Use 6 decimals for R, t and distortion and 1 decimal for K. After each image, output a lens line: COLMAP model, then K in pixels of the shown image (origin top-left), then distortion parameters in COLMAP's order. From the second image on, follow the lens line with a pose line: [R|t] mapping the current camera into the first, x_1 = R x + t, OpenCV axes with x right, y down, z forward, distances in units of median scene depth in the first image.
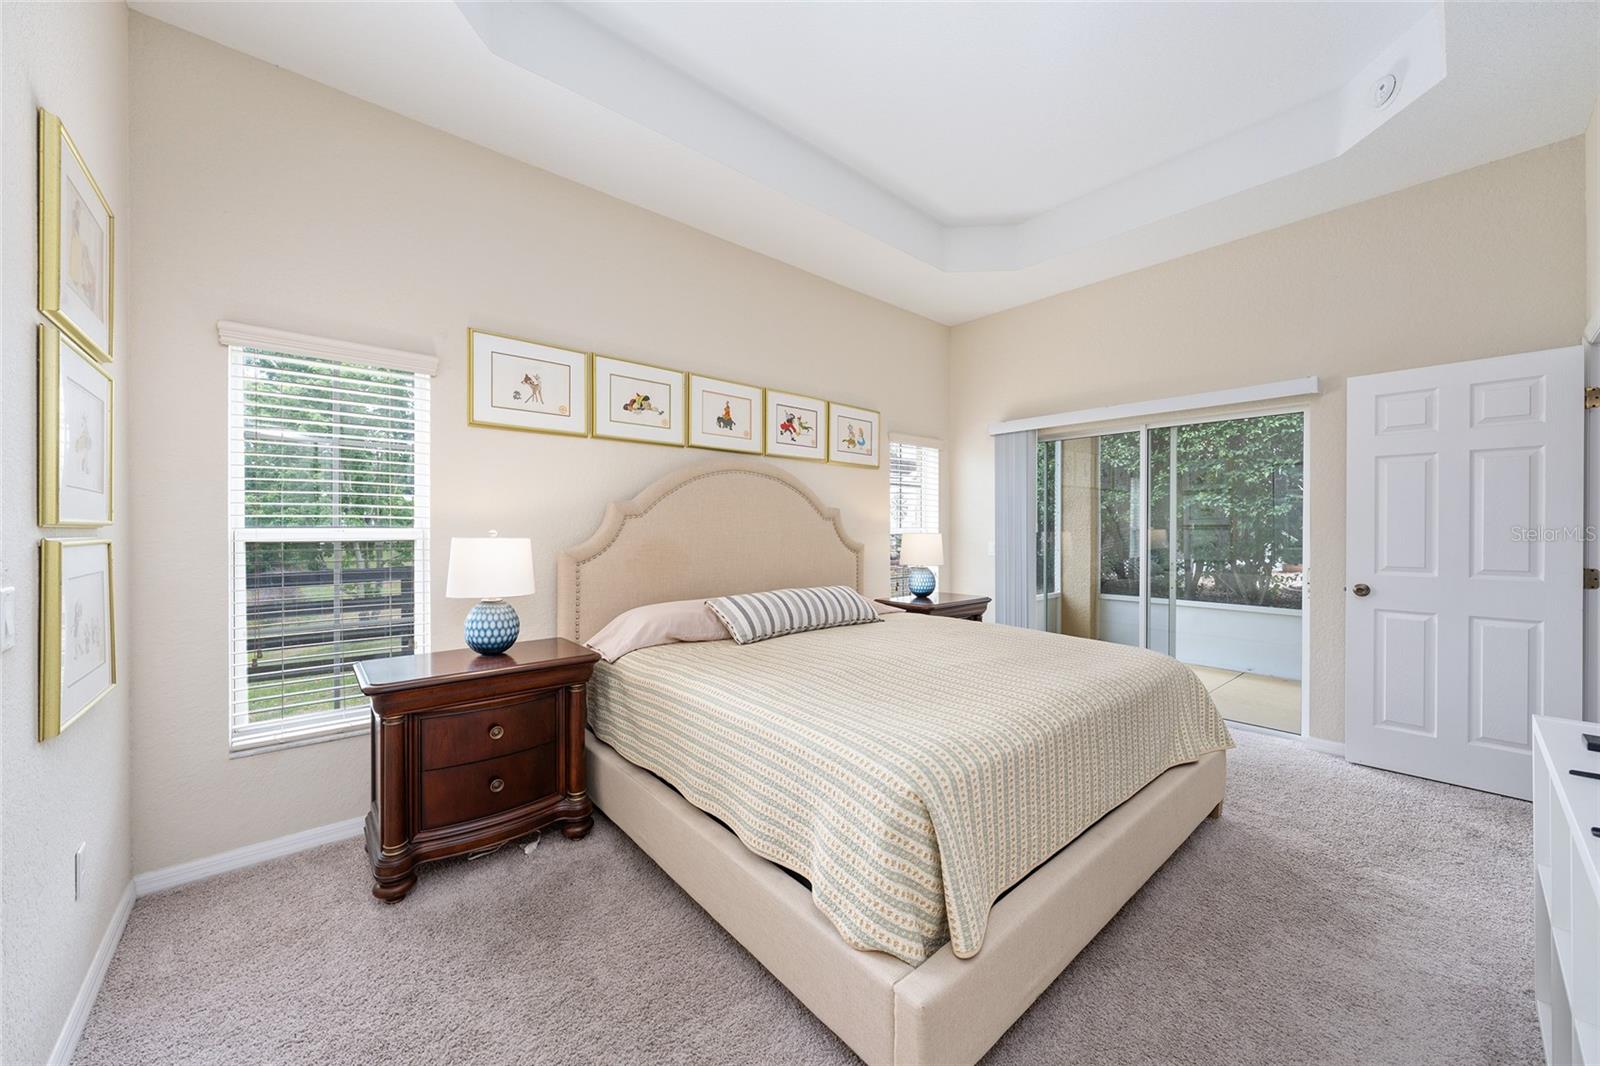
lens RADIAL K [[578.1, 0, 804.2], [0, 578.1, 525.1], [0, 0, 1]] dist [0.000763, 0.000173]
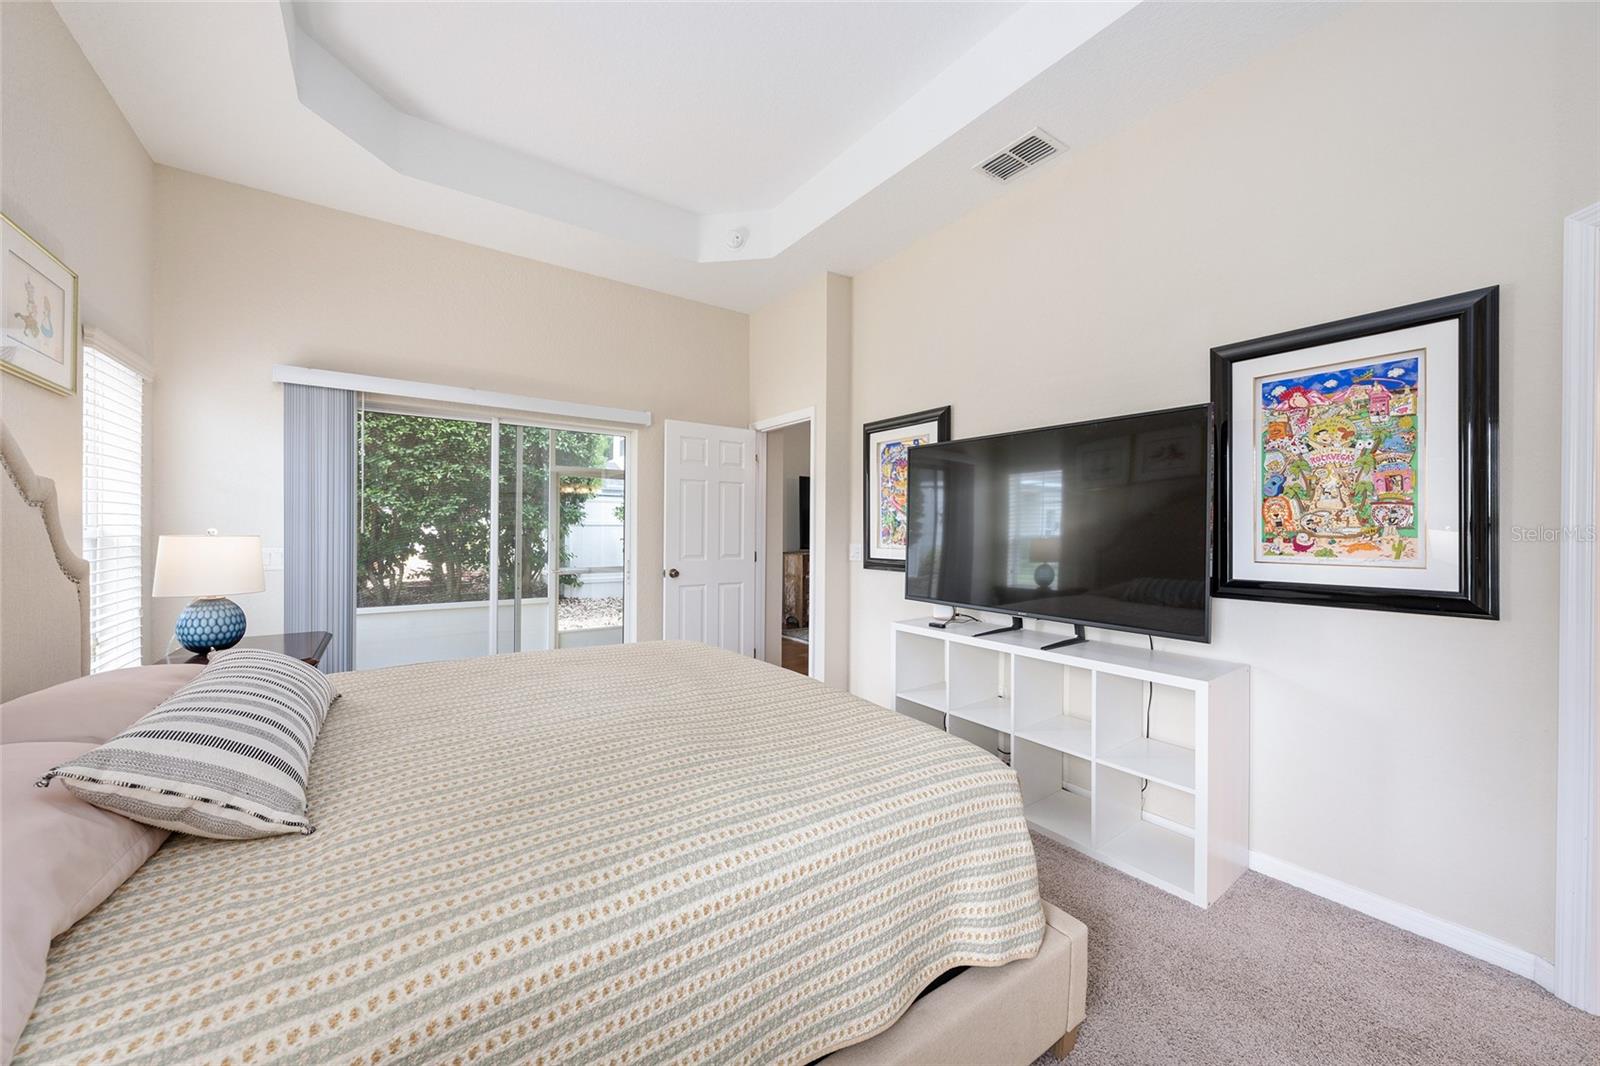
lens RADIAL K [[578.1, 0, 804.2], [0, 578.1, 525.1], [0, 0, 1]] dist [0.000763, 0.000173]
pose [[0.101742, 0.007691, 0.994781, -0.295576], [-0.009894, 0.999928, -0.006718, 0.001852], [-0.994762, -0.009159, 0.101811, 0.408355]]
